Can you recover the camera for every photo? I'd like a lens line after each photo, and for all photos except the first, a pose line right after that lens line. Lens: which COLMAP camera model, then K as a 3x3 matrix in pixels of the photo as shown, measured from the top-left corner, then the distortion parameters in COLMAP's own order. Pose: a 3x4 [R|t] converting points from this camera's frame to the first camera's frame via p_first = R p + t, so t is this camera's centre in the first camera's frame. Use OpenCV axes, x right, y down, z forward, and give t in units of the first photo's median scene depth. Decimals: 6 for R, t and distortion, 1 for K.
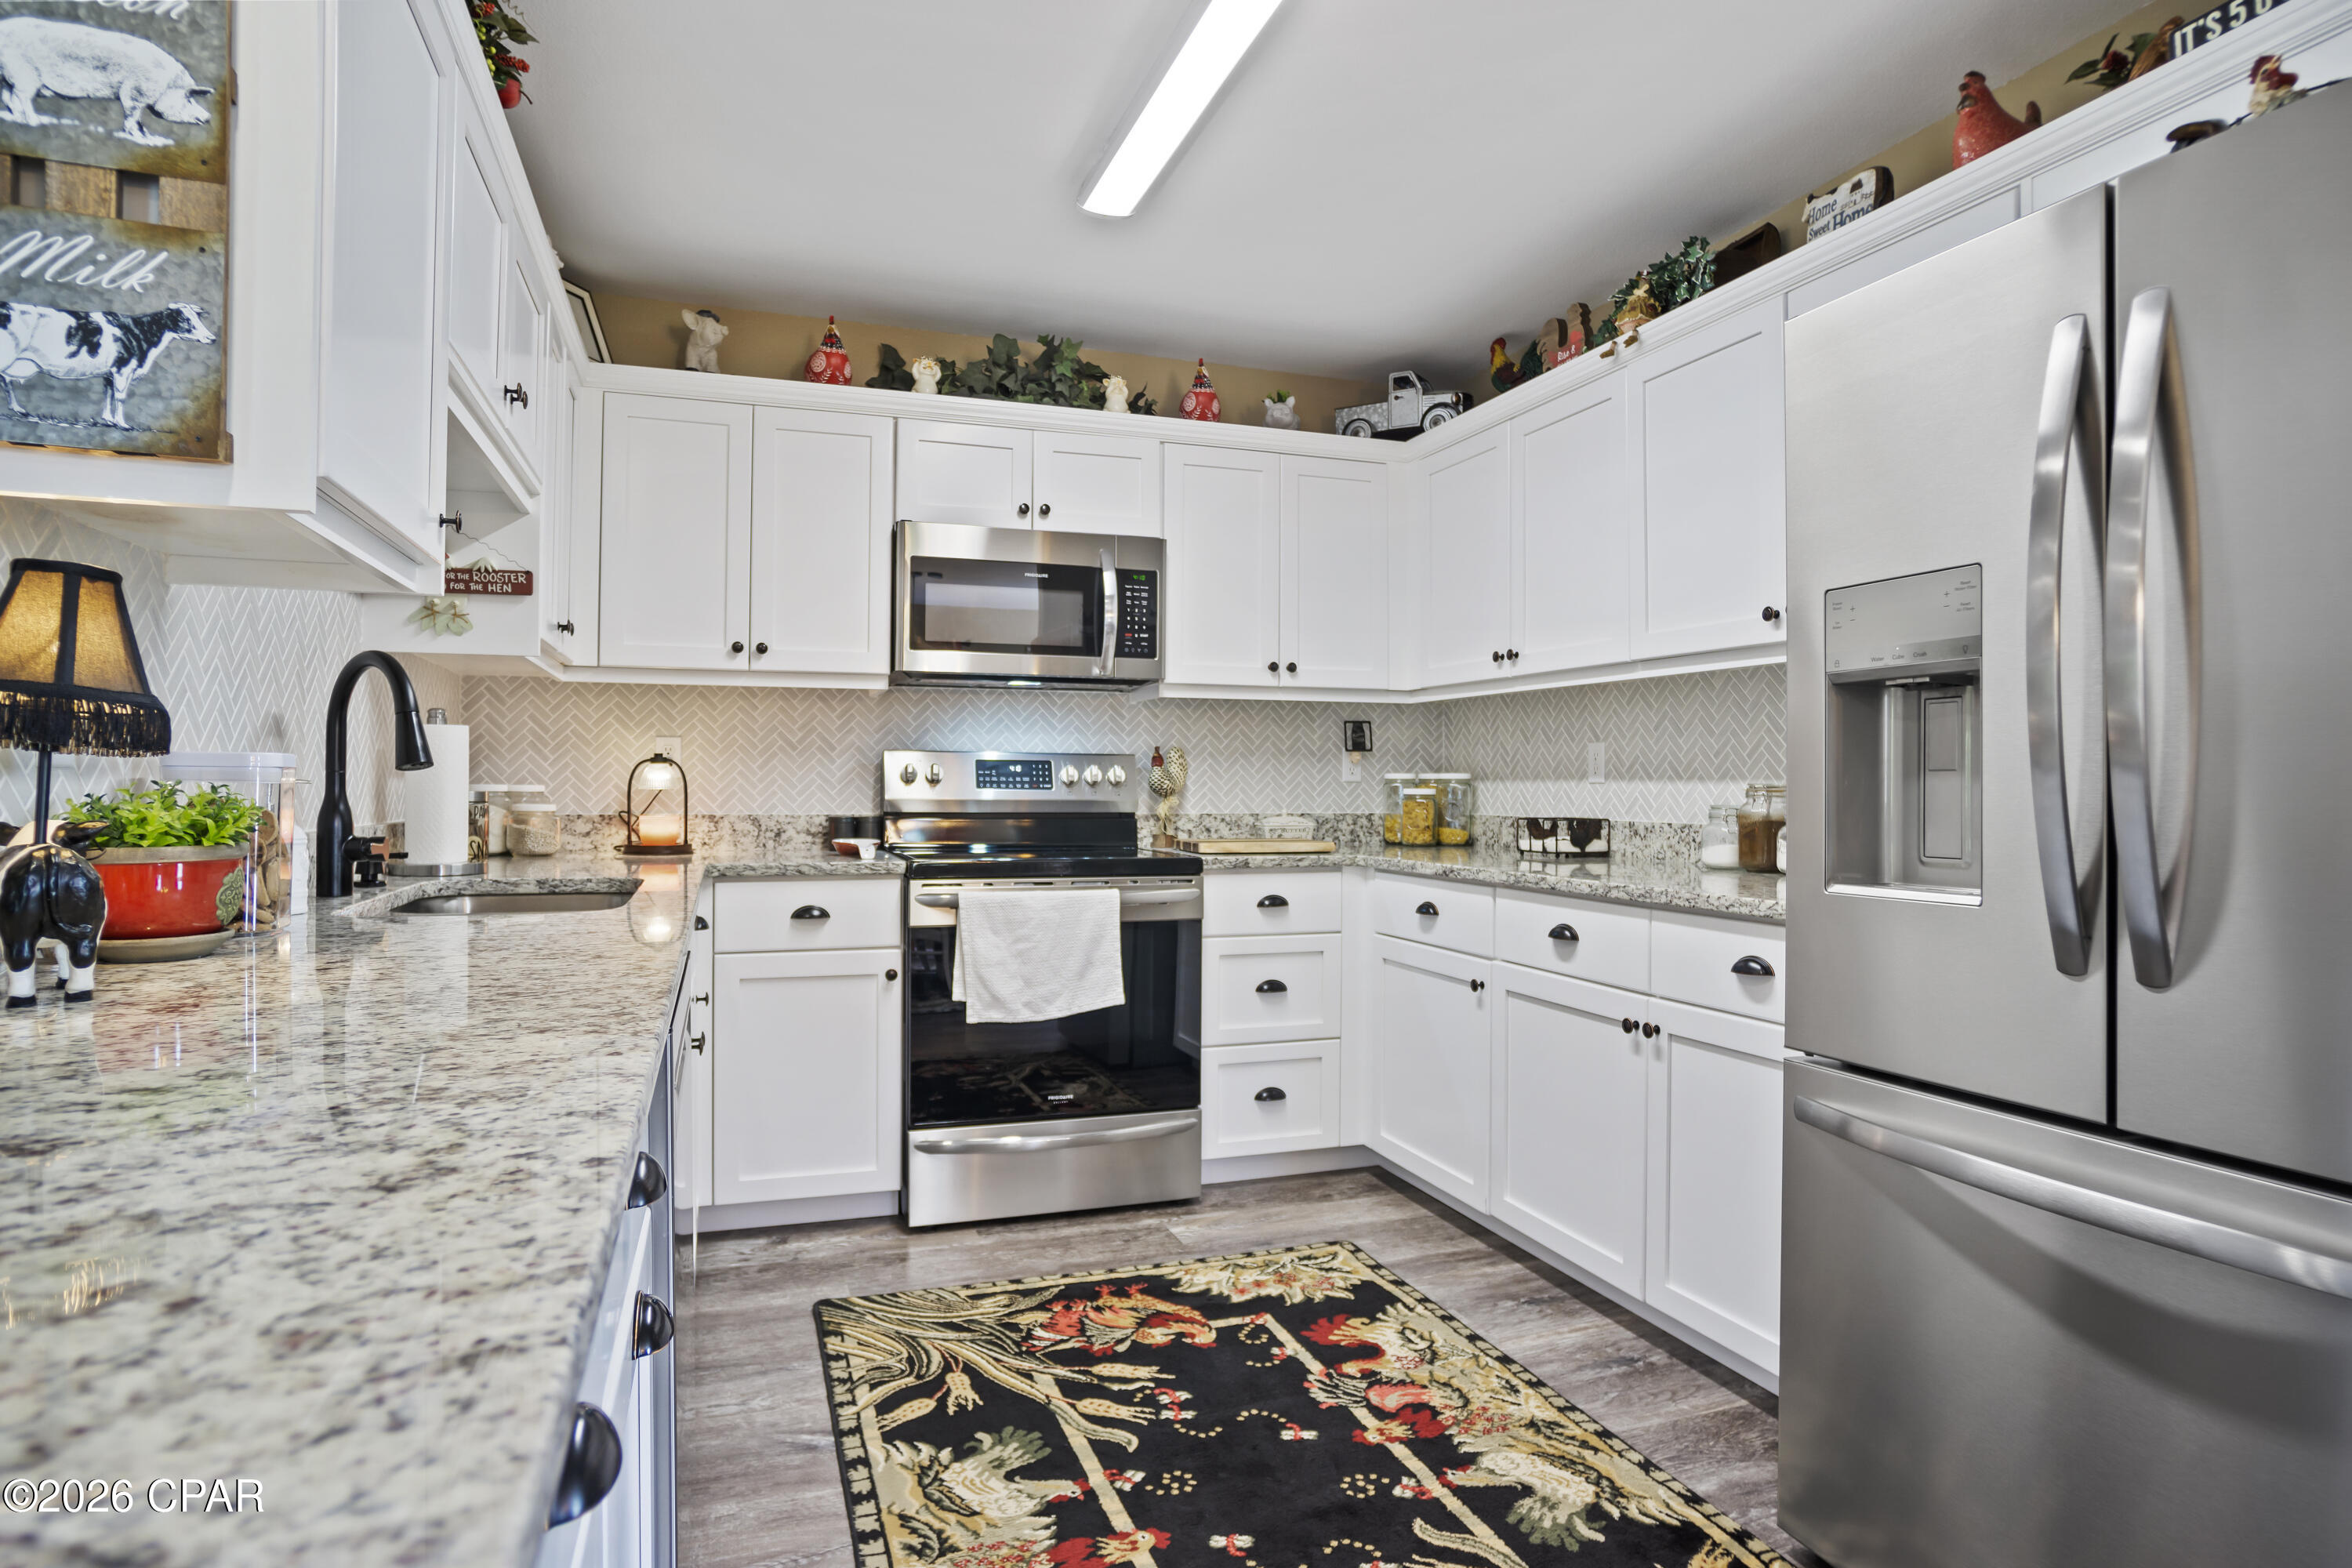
lens RADIAL K [[1255.6, 0, 1170.9], [0, 1255.6, 777.2], [0, 0, 1]] dist [-0.067383, 0.031999]
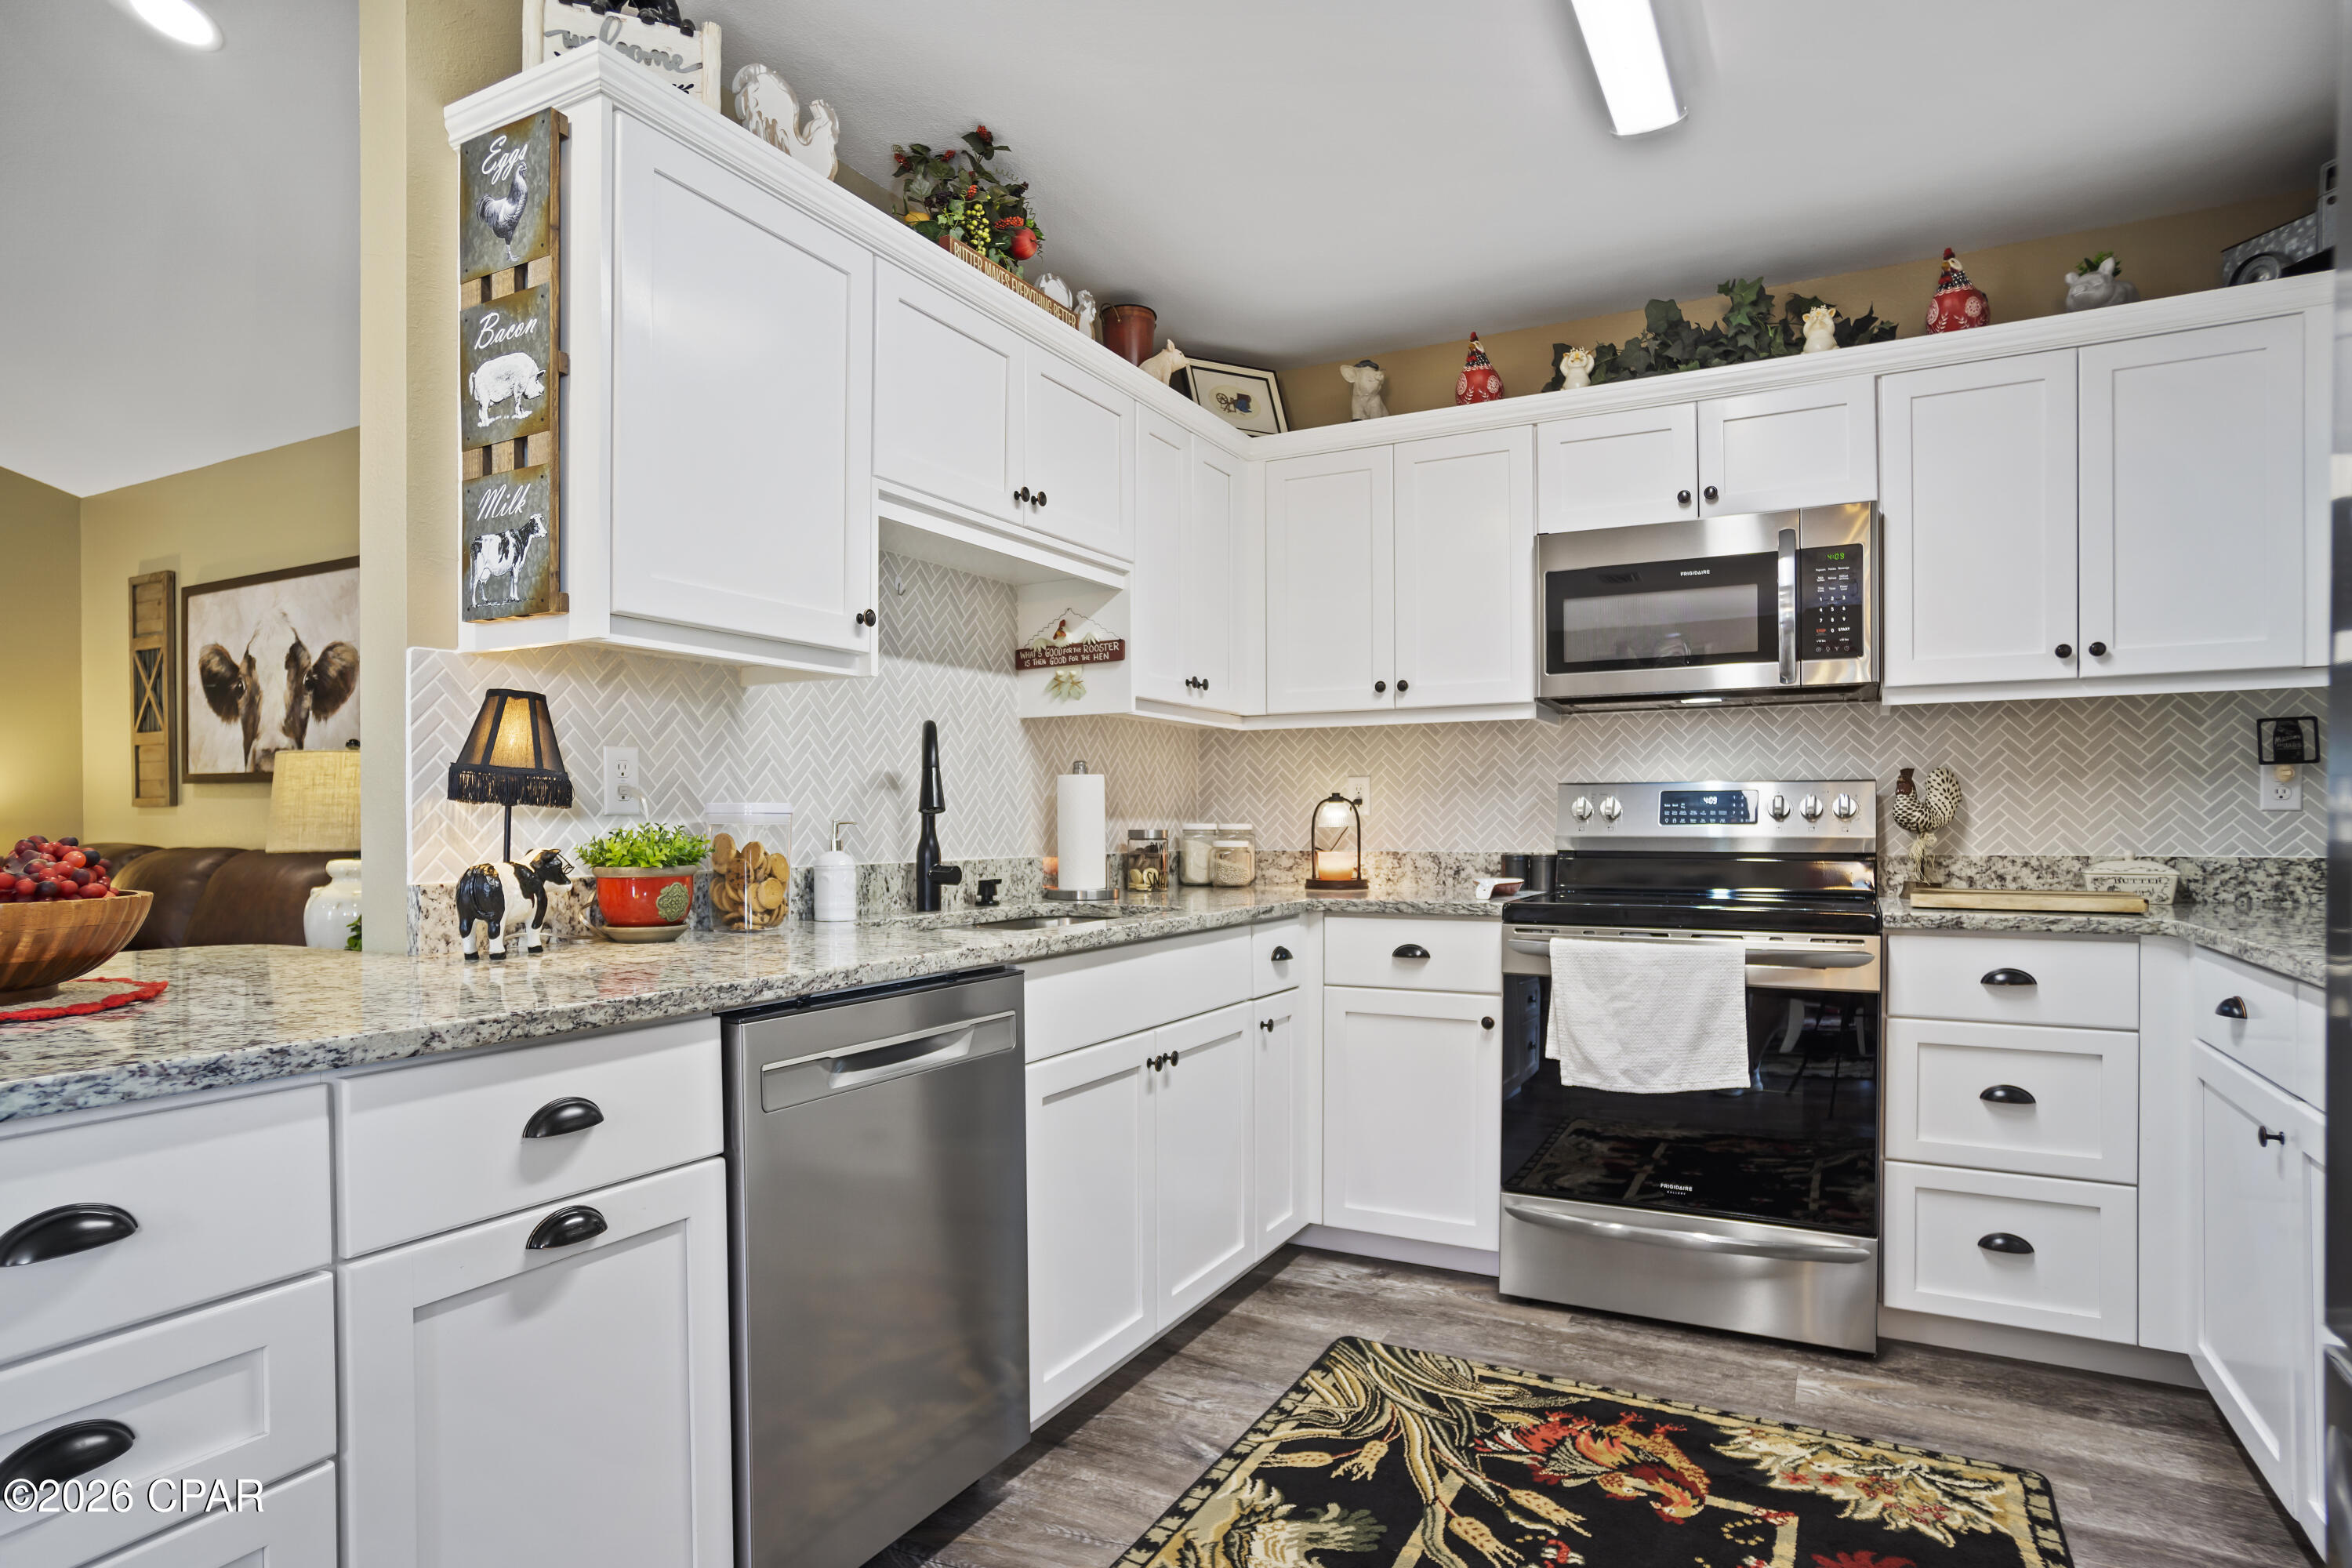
lens RADIAL K [[1281.7, 0, 1175.5], [0, 1281.7, 836.5], [0, 0, 1]] dist [-0.069986, 0.049182]
pose [[0.677455, 0.000443, -0.735564, 0.320910], [0.012053, 0.999859, 0.011702, 0.003792], [0.735465, -0.016793, 0.677354, 0.176857]]
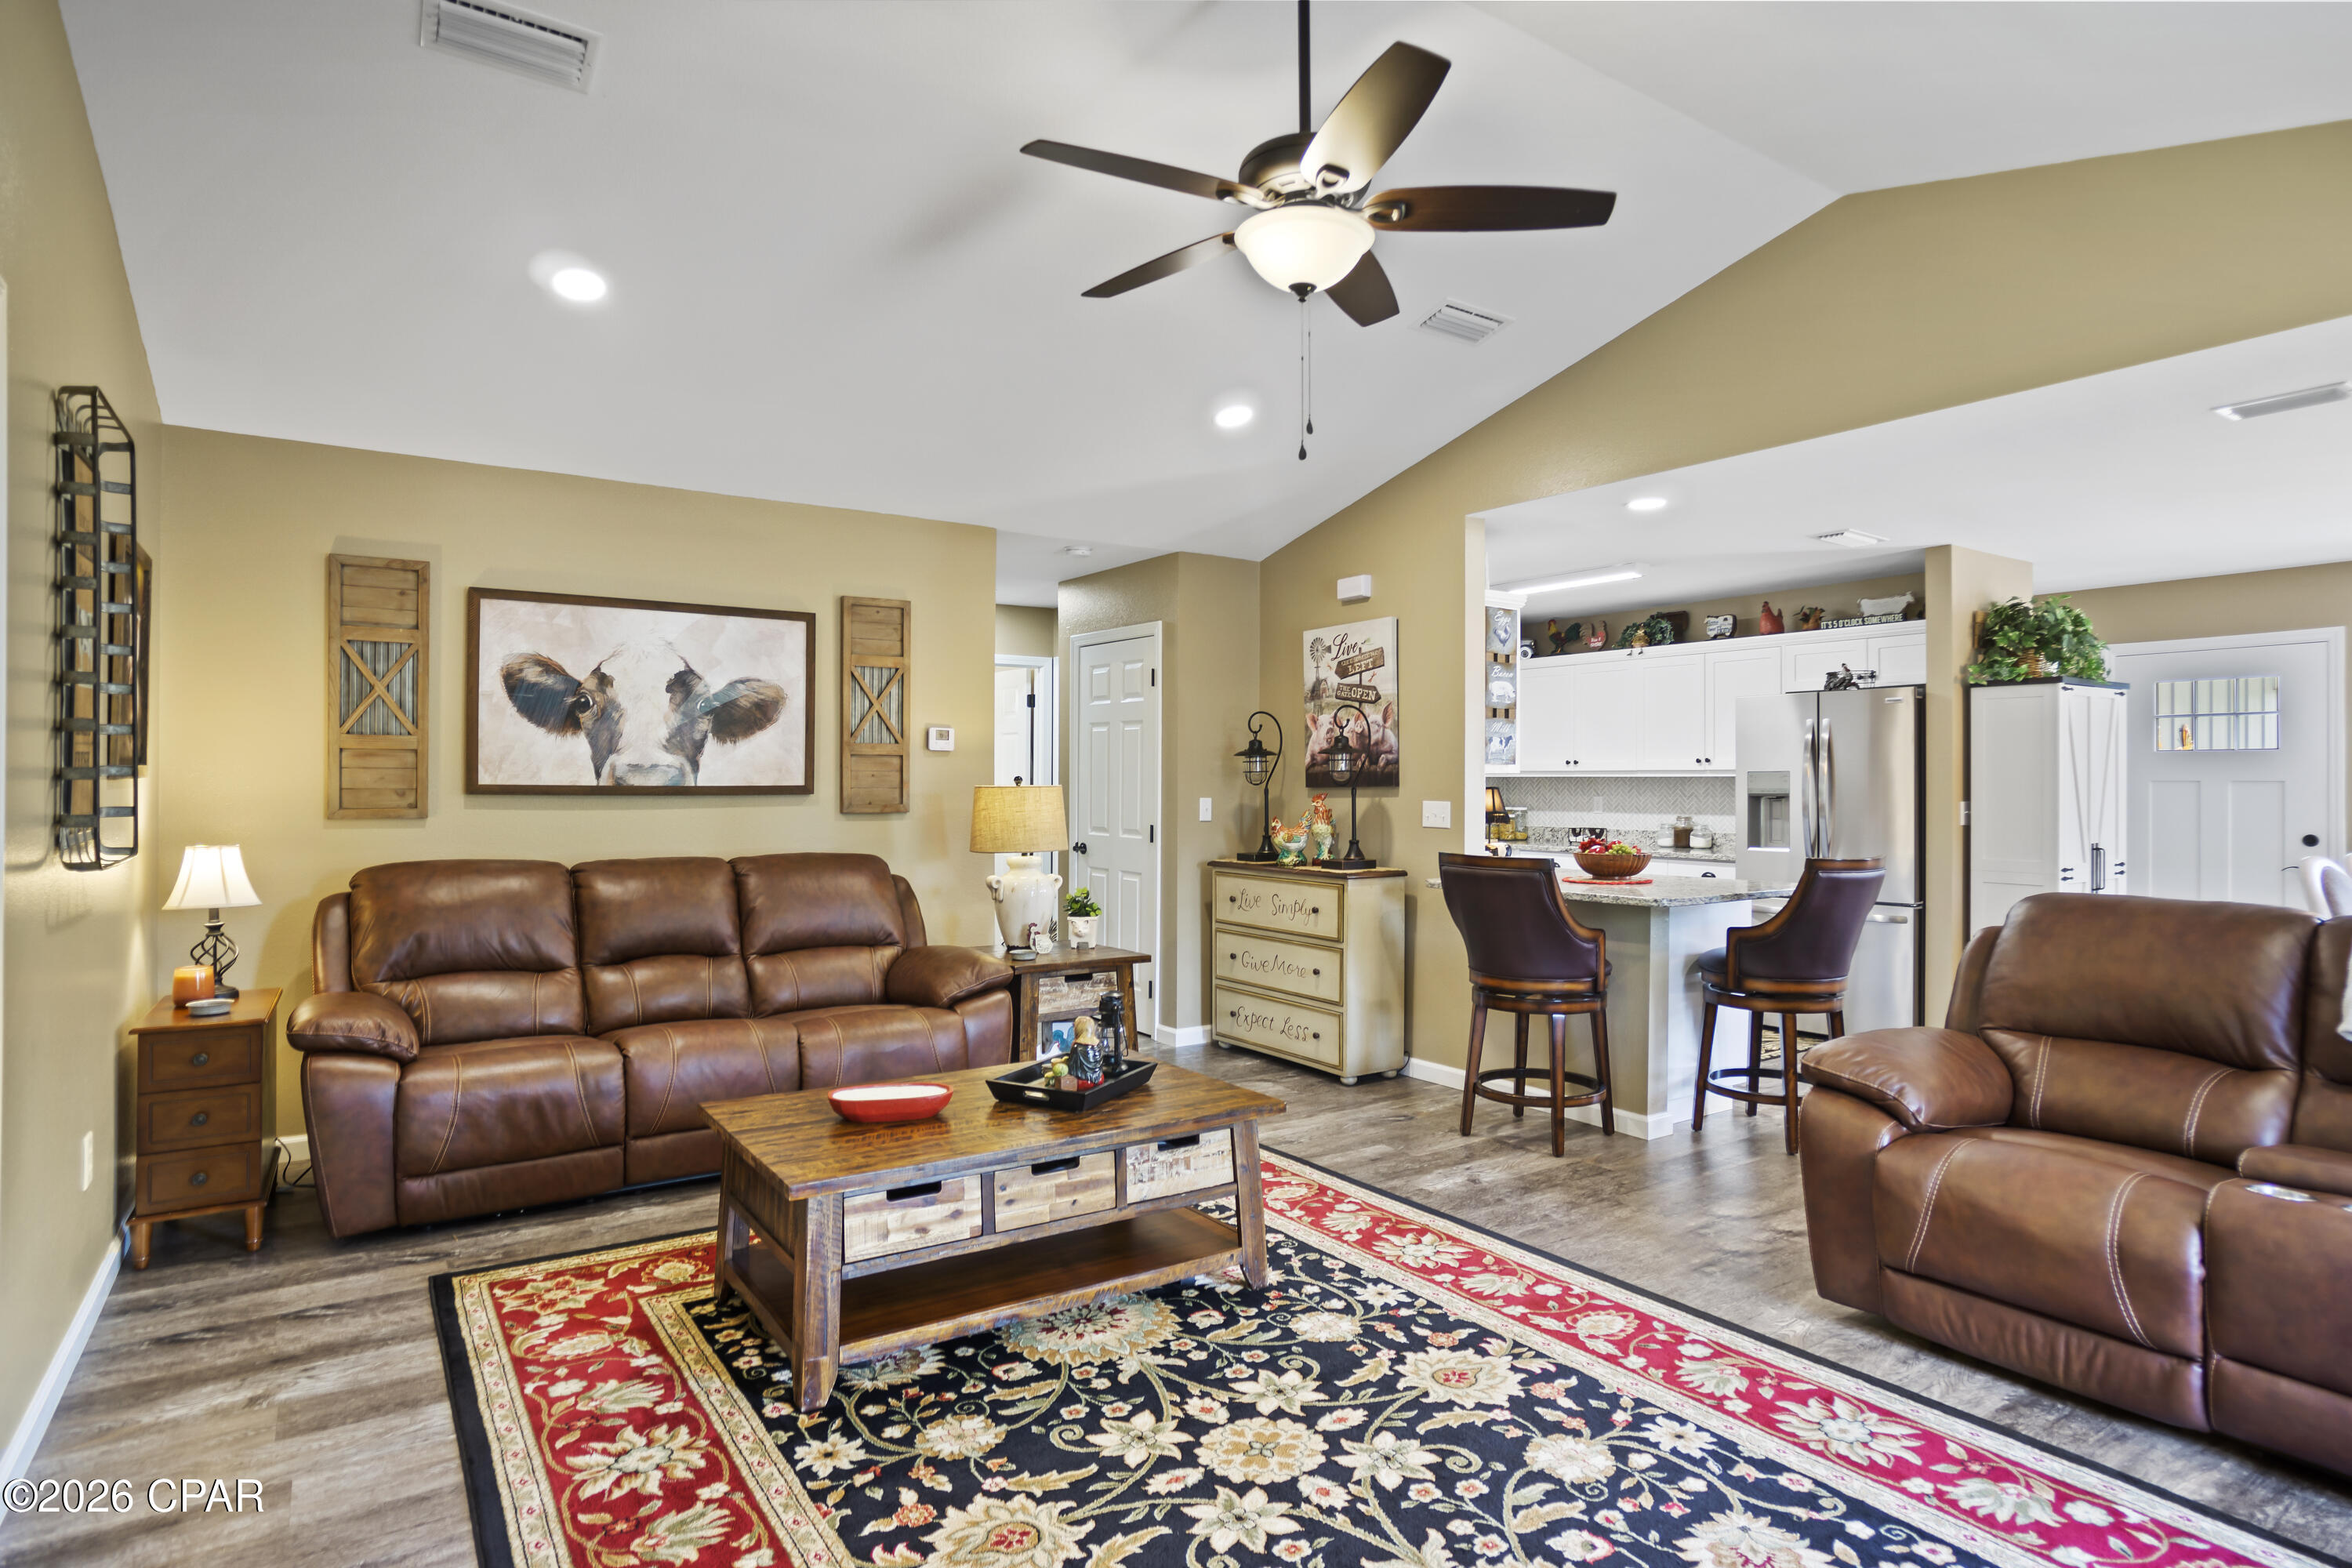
lens RADIAL K [[1255.6, 0, 1170.9], [0, 1255.6, 777.2], [0, 0, 1]] dist [-0.067383, 0.031999]
pose [[0.966643, -0.002537, 0.256116, -1.144908], [0.002179, 0.999996, 0.001680, -0.075428], [-0.256119, -0.001066, 0.966645, -1.188464]]
